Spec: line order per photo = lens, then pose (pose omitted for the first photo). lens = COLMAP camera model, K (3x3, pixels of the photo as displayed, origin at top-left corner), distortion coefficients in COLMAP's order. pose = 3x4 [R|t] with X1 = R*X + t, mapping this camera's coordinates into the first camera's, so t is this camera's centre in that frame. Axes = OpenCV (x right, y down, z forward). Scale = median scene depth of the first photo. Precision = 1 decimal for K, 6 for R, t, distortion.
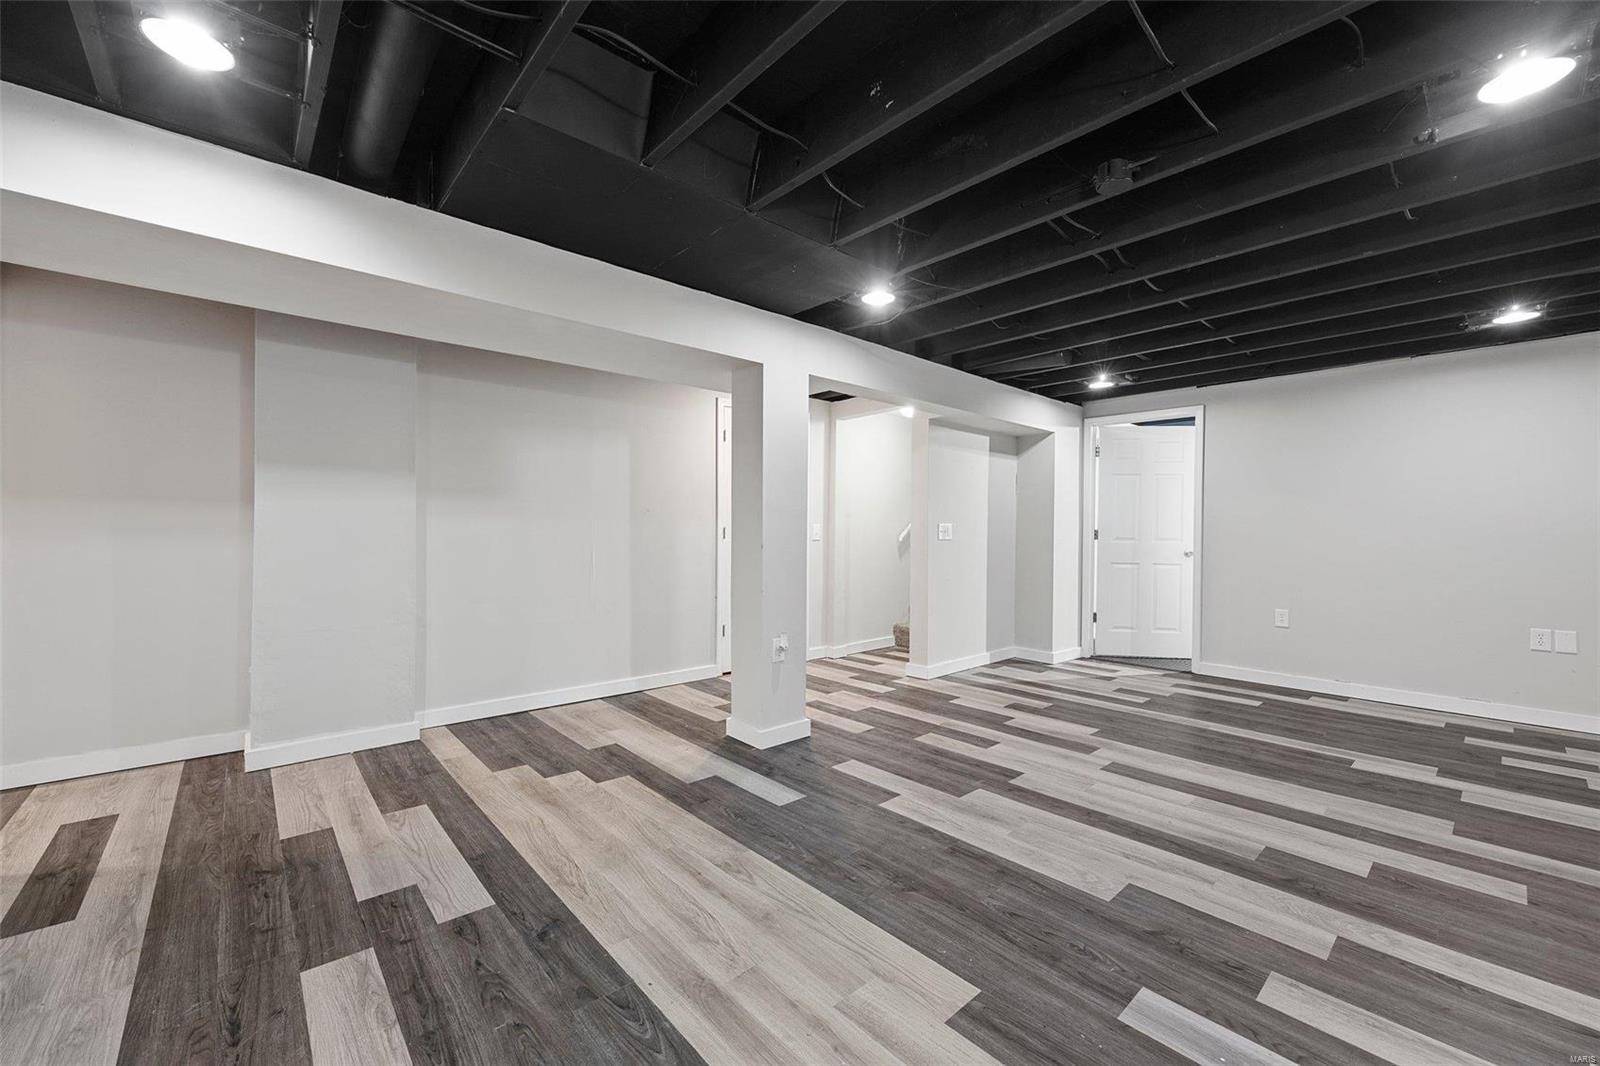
lens RADIAL K [[643.7, 0, 800.0], [0, 643.7, 540.3], [0, 0, 1]] dist [-0.003973, 0.000086]
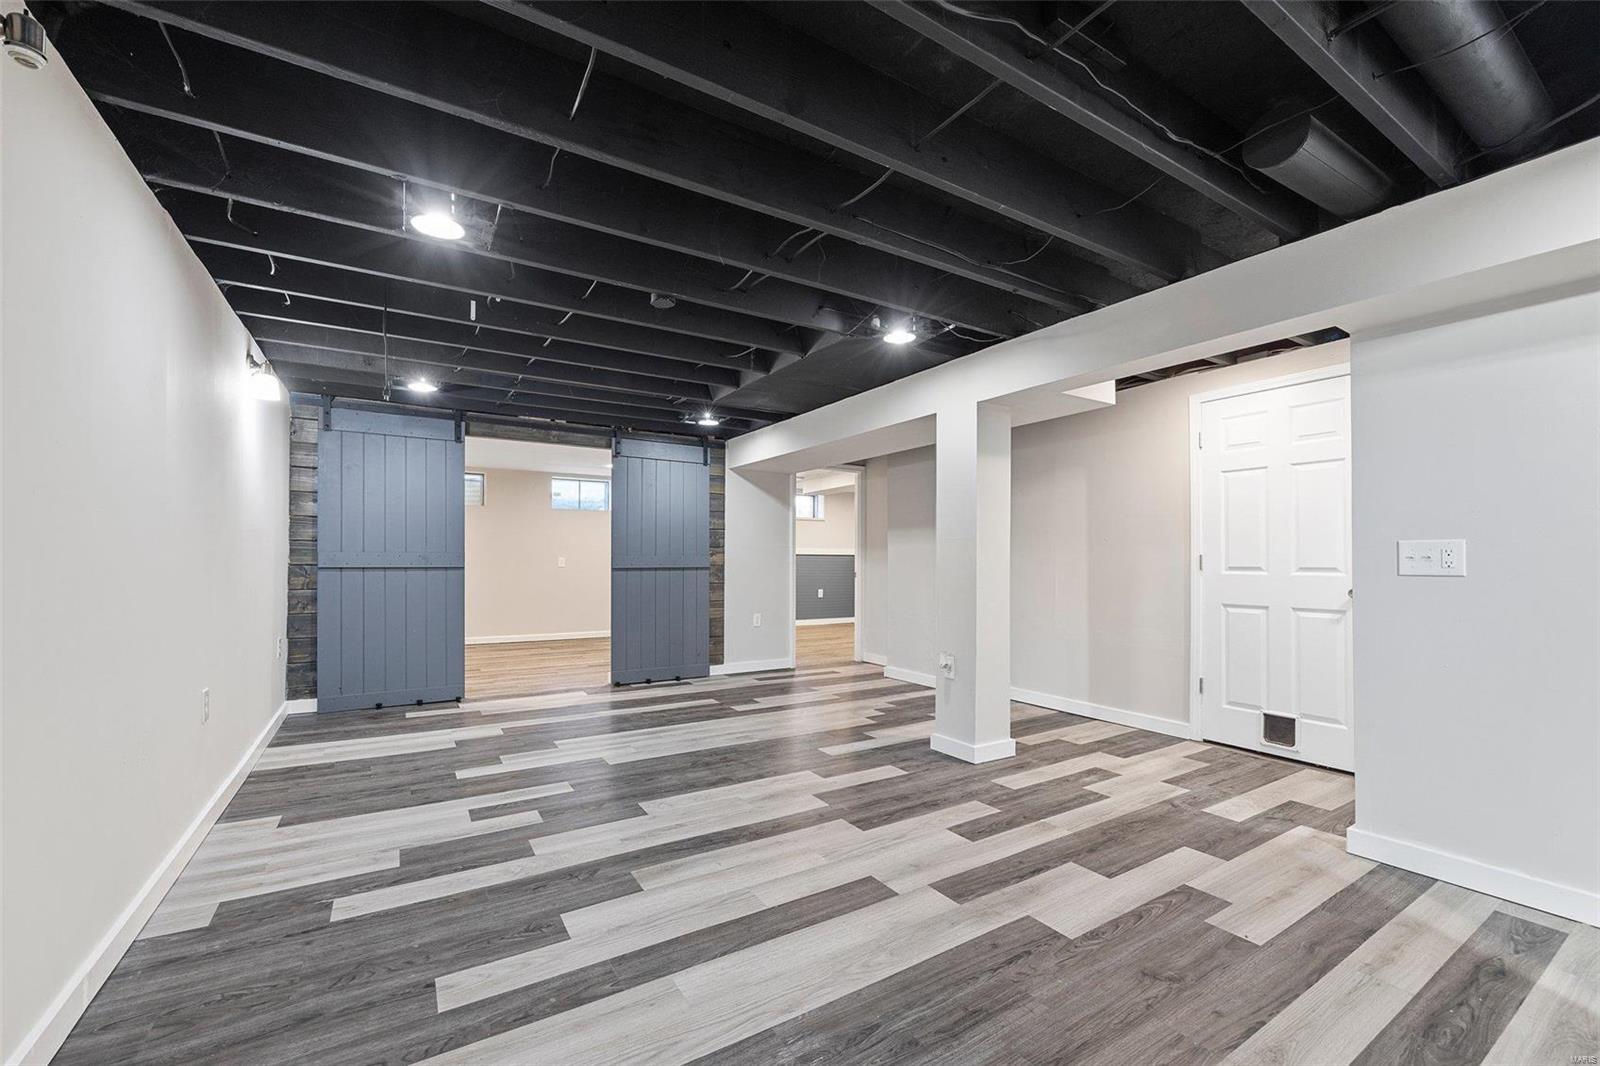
lens RADIAL K [[643.7, 0, 800.0], [0, 643.7, 540.3], [0, 0, 1]] dist [-0.003973, 0.000086]
pose [[-0.171422, -0.034895, -0.984579, 1.252832], [-0.015240, 0.999347, -0.032765, -0.010798], [0.985080, 0.009388, -0.171842, 1.057454]]
